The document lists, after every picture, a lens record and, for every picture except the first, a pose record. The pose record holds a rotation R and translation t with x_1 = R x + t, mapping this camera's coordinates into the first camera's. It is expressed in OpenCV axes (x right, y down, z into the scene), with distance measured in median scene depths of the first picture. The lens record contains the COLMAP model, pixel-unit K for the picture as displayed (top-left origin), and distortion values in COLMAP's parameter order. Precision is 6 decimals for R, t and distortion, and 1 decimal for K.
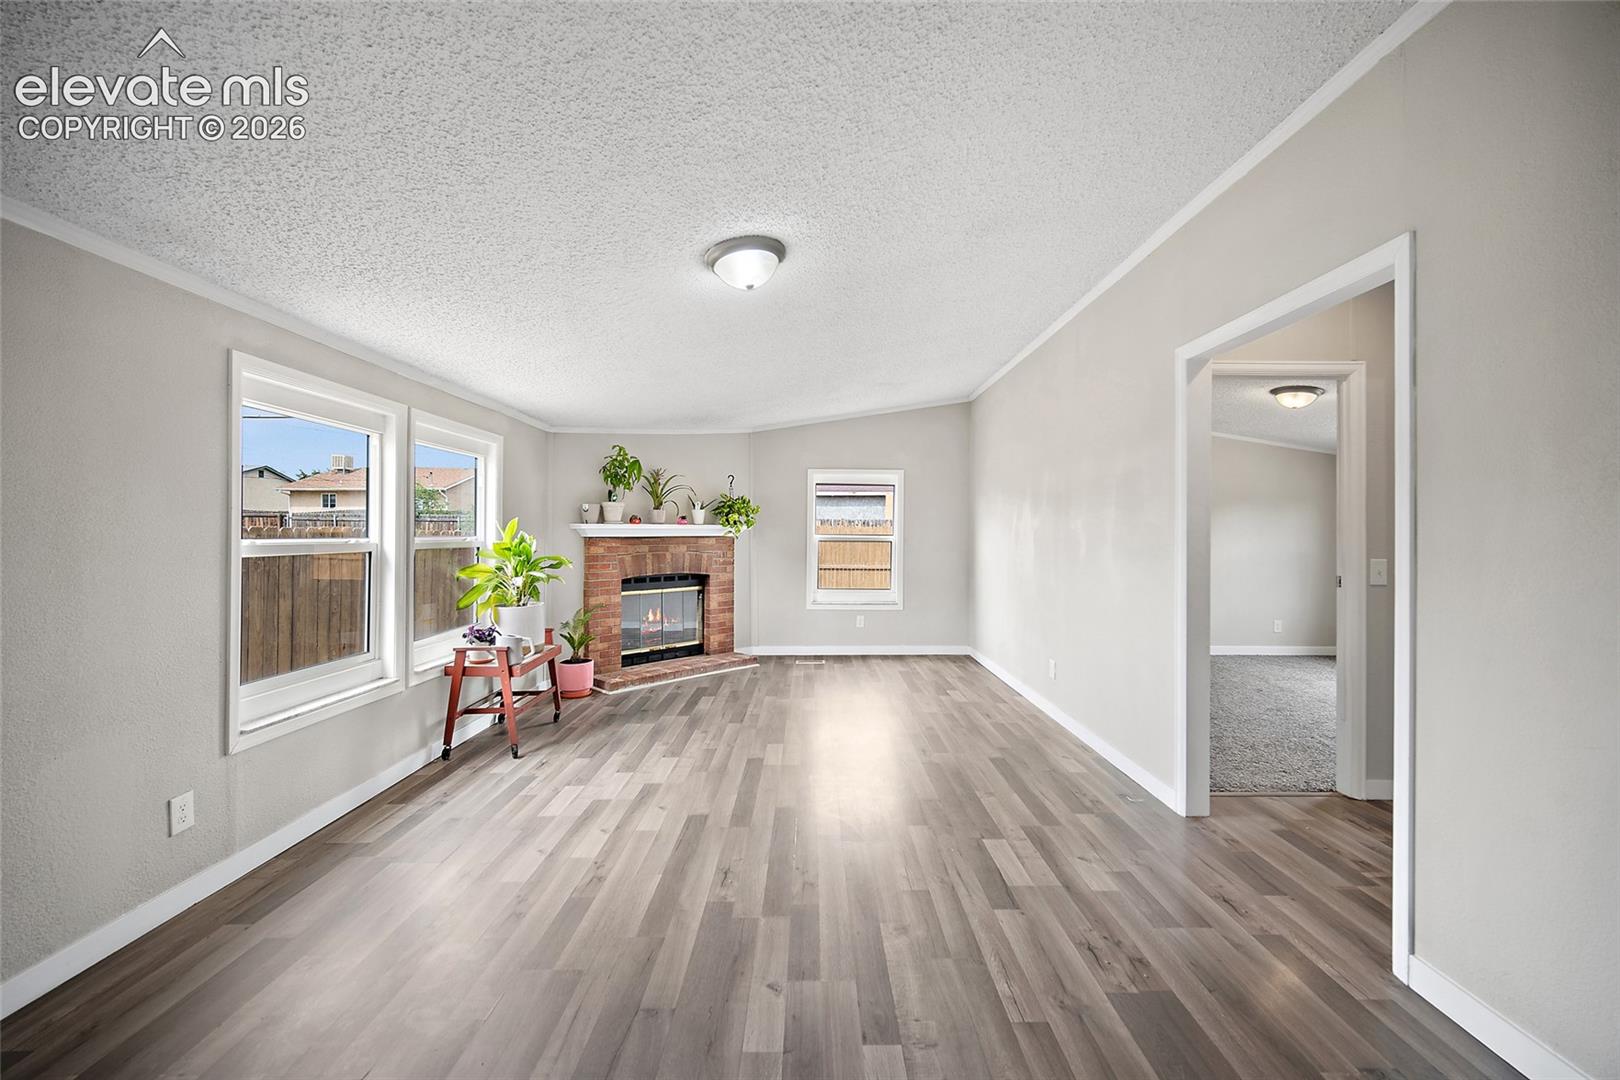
lens RADIAL K [[636.5, 0, 811.9], [0, 636.5, 533.7], [0, 0, 1]] dist [-0.001041, -0.000237]
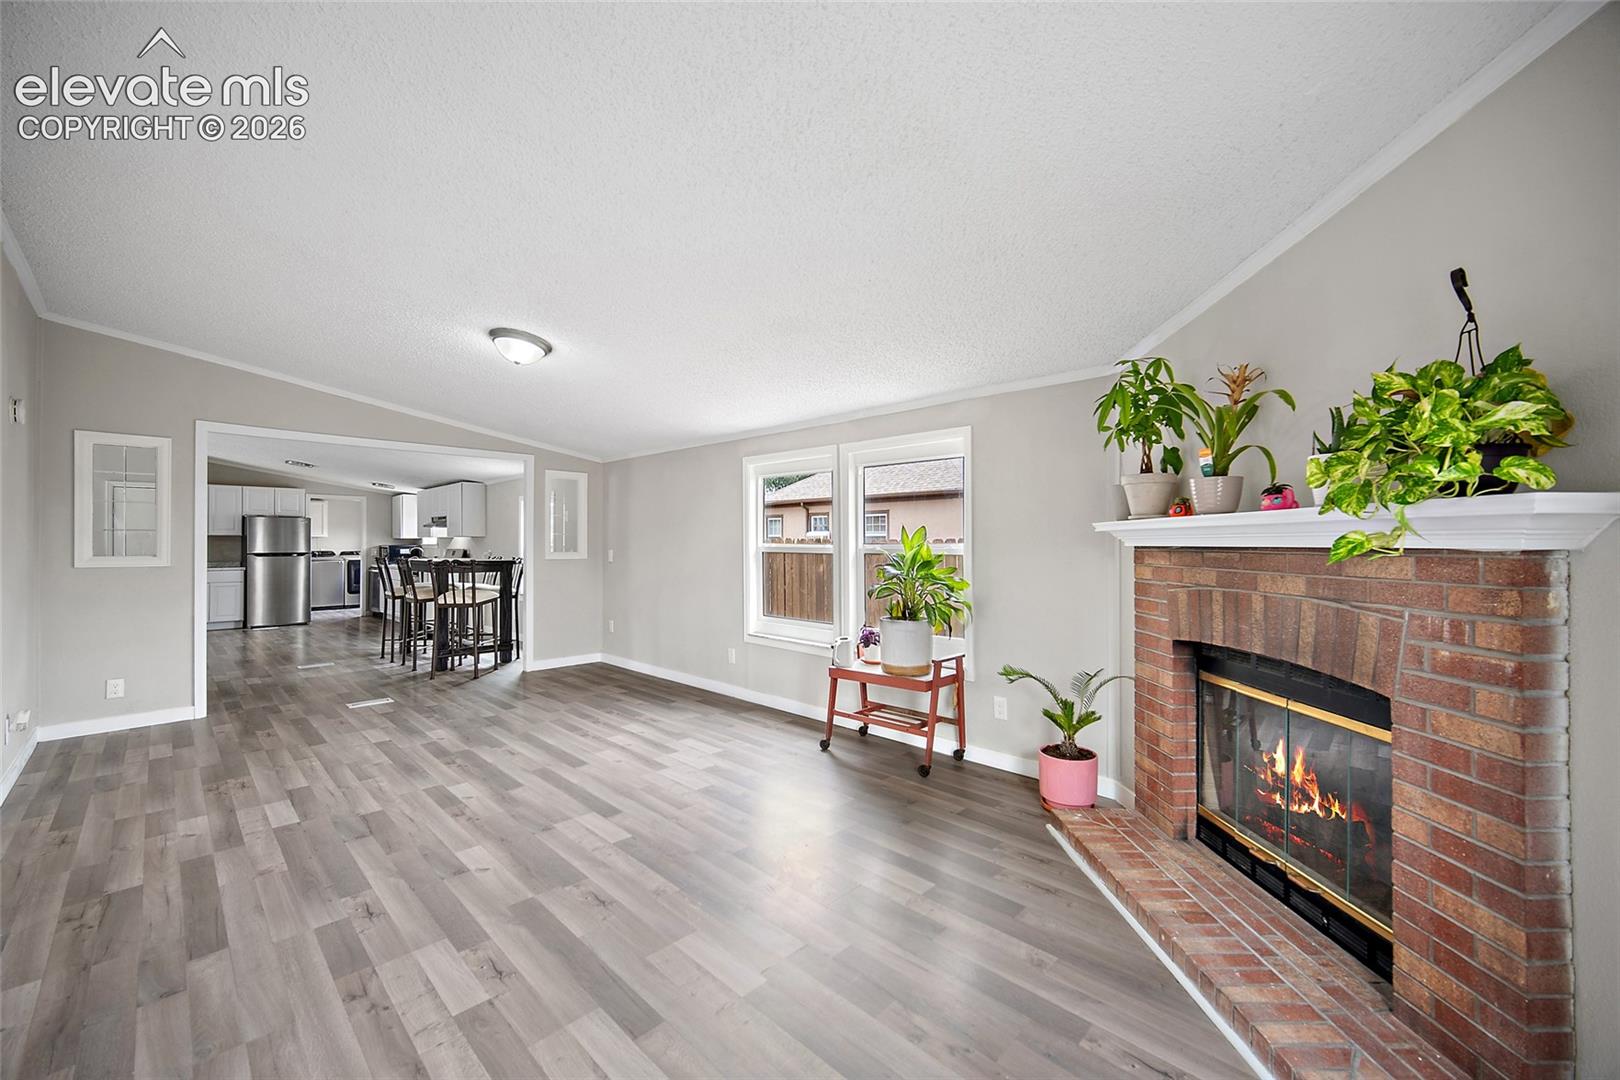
lens RADIAL K [[636.5, 0, 811.9], [0, 636.5, 533.7], [0, 0, 1]] dist [-0.001041, -0.000237]
pose [[-0.695935, -0.009014, -0.718049, 0.199199], [-0.000040, 0.999922, -0.012514, 0.001132], [0.718105, -0.008680, -0.695881, 1.071930]]
